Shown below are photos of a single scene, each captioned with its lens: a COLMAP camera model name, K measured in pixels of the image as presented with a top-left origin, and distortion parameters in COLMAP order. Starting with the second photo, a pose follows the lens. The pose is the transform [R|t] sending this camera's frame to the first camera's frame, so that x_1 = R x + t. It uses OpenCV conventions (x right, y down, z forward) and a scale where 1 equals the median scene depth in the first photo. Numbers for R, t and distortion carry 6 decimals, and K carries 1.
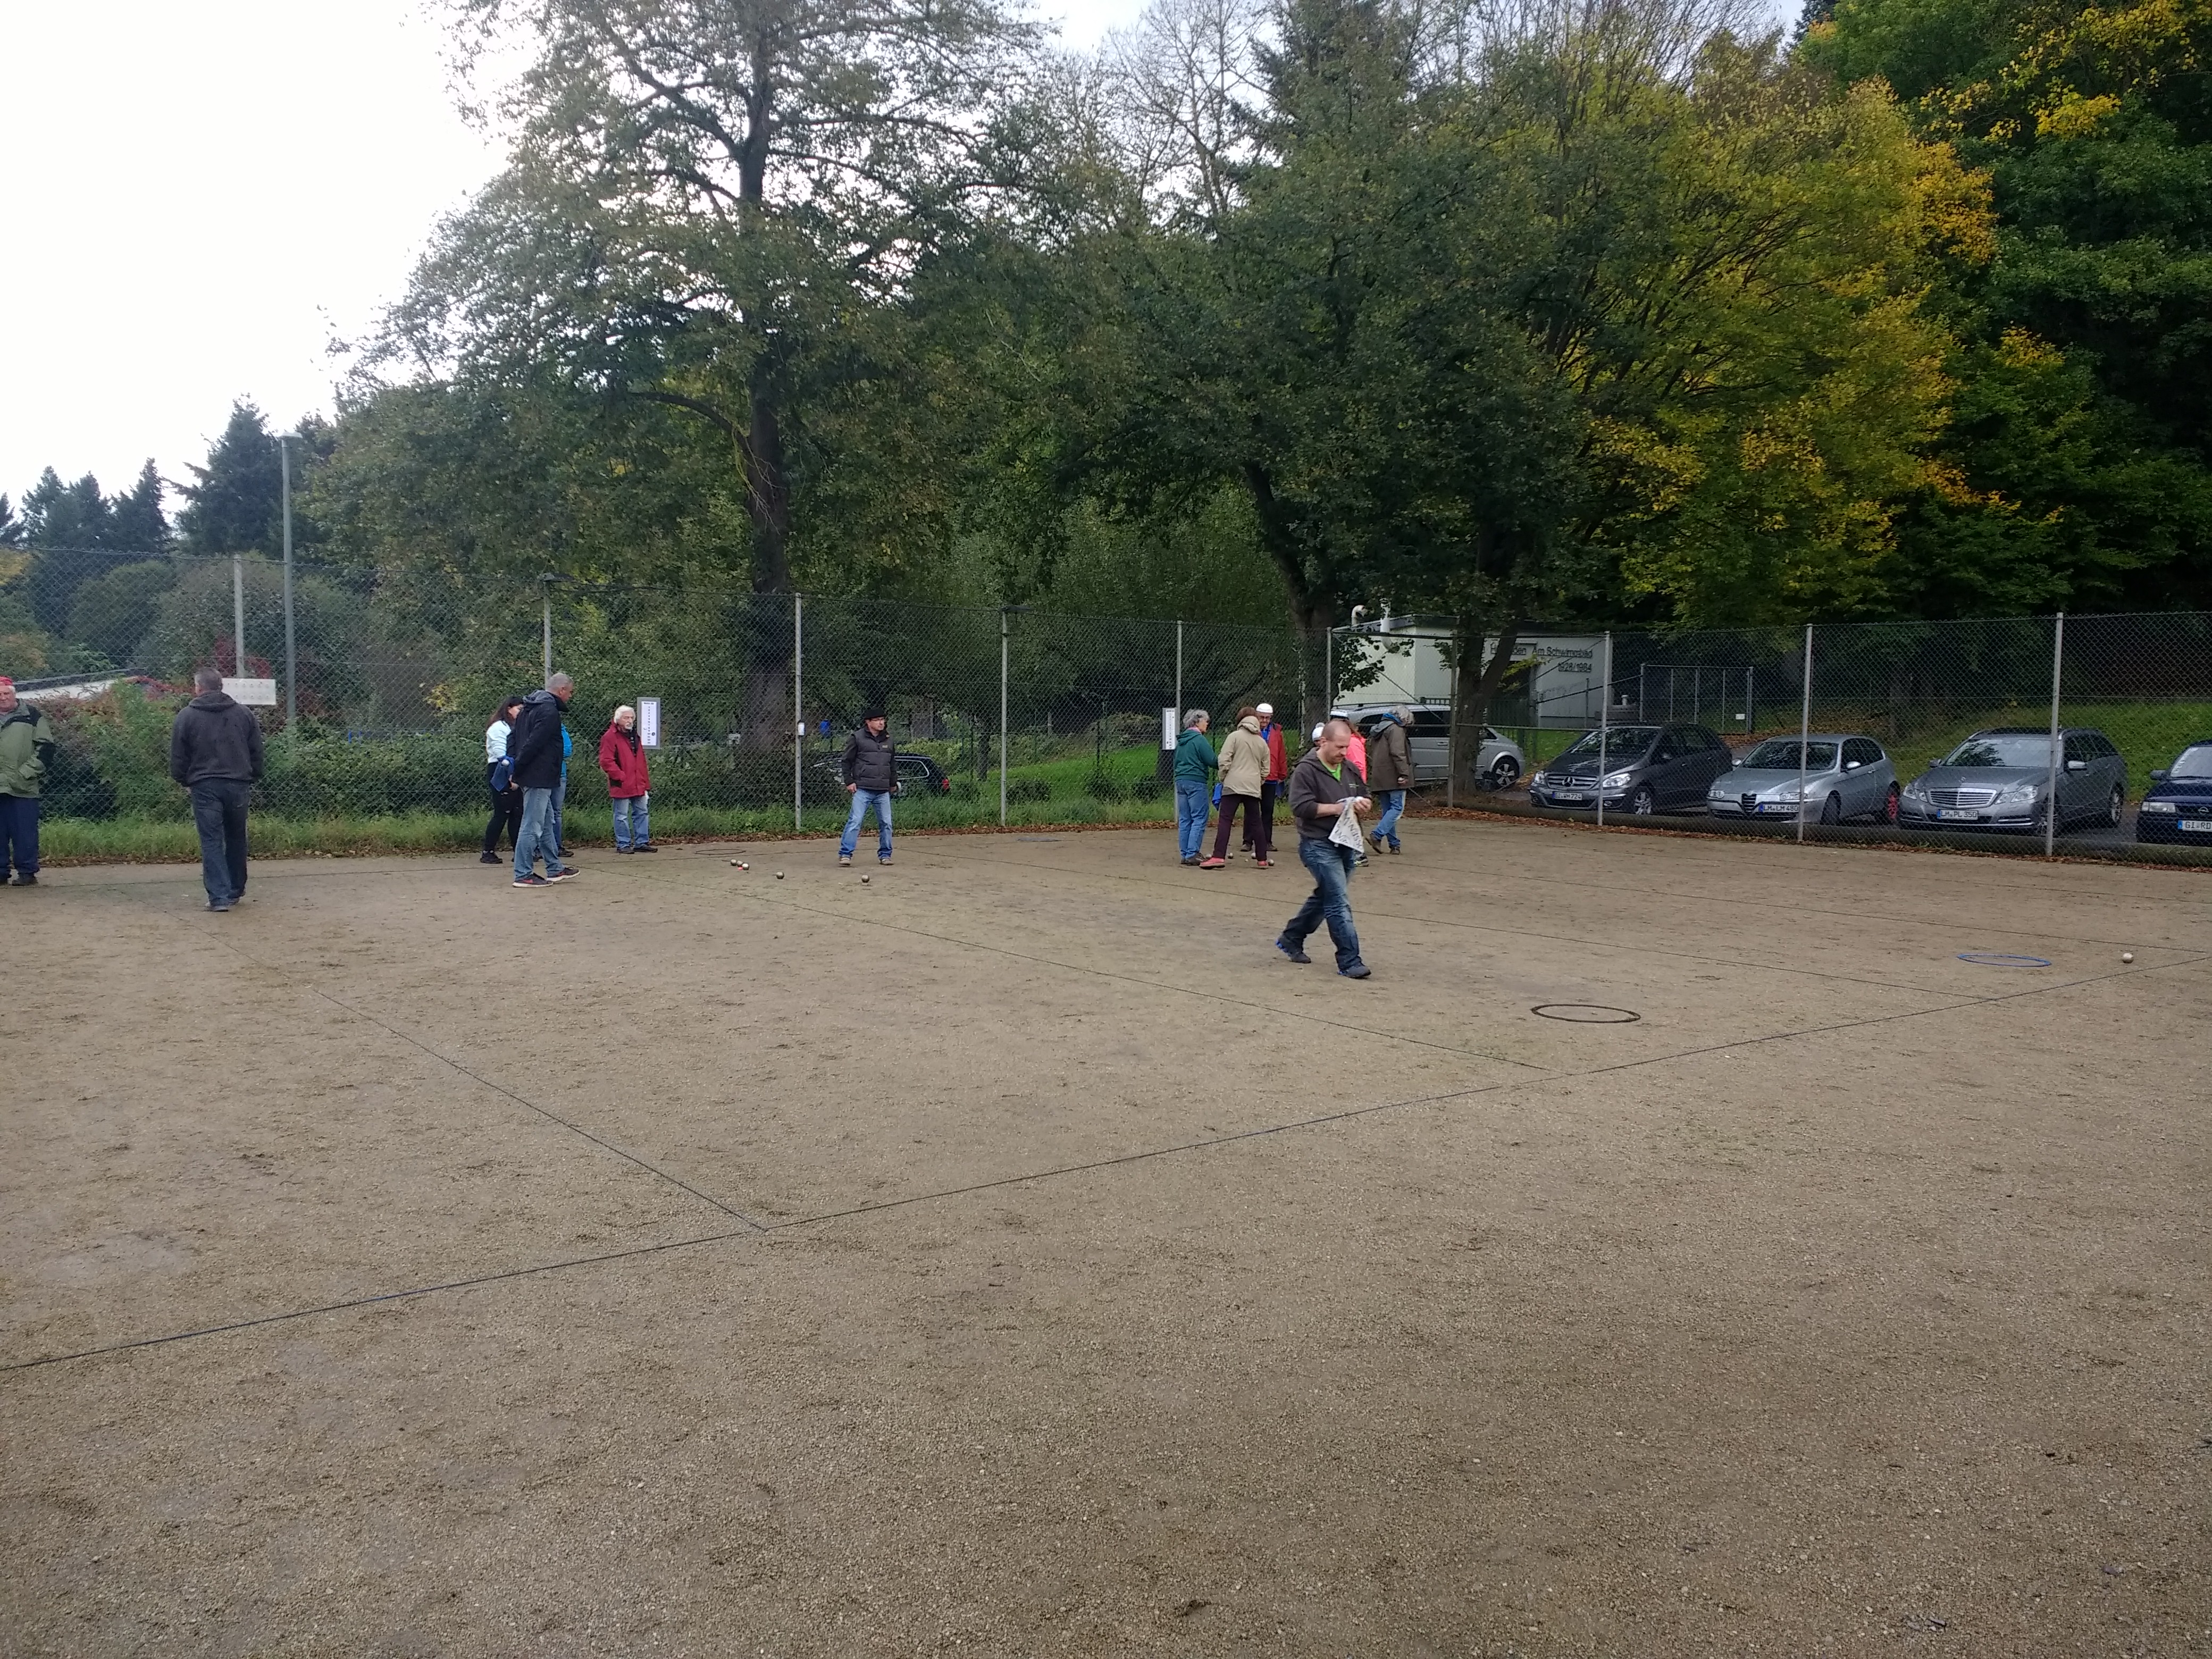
lens RADIAL K [[1734.5, 0, 1088.2], [0, 1734.5, 829.2], [0, 0, 1]] dist [0.103424, -0.143735]
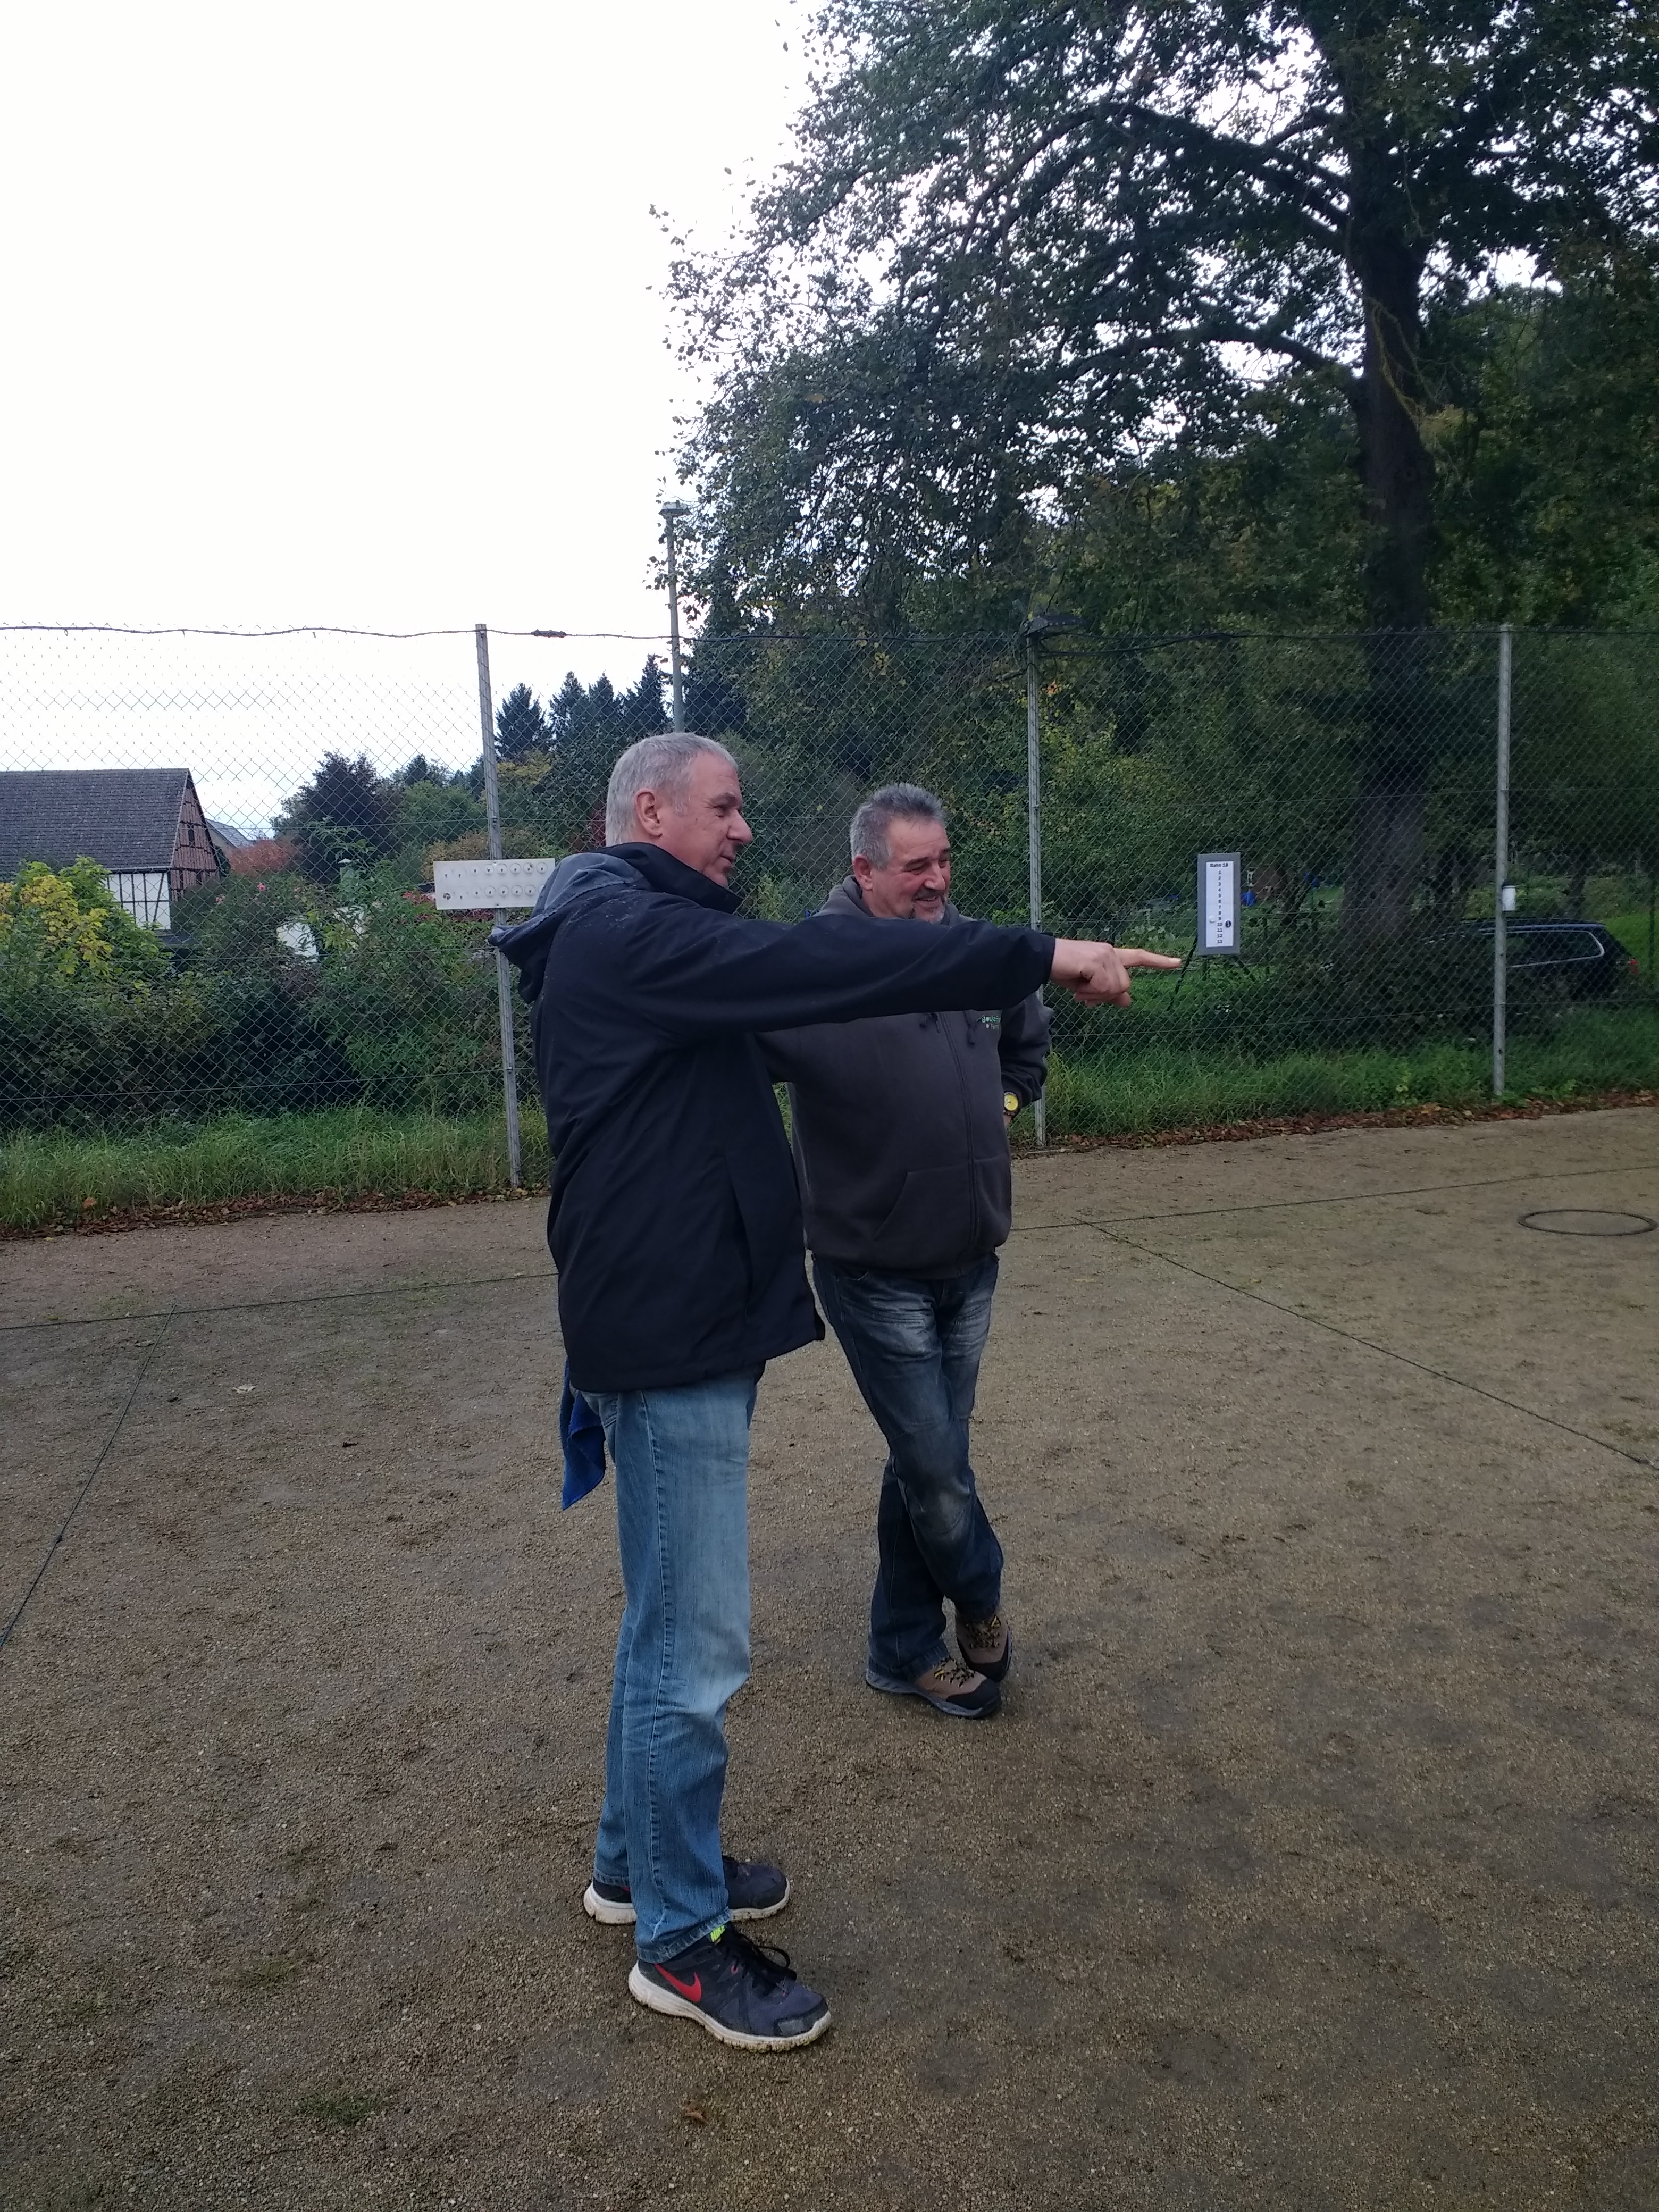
lens RADIAL K [[1734.5, 0, 833.4], [0, 1734.5, 1106.8], [0, 0, 1]] dist [0.103424, -0.143735]
pose [[0.920448, 0.004057, -0.390843, -0.084392], [0.023161, 0.997623, 0.064899, -0.020144], [0.390177, -0.068789, 0.918167, 0.259868]]
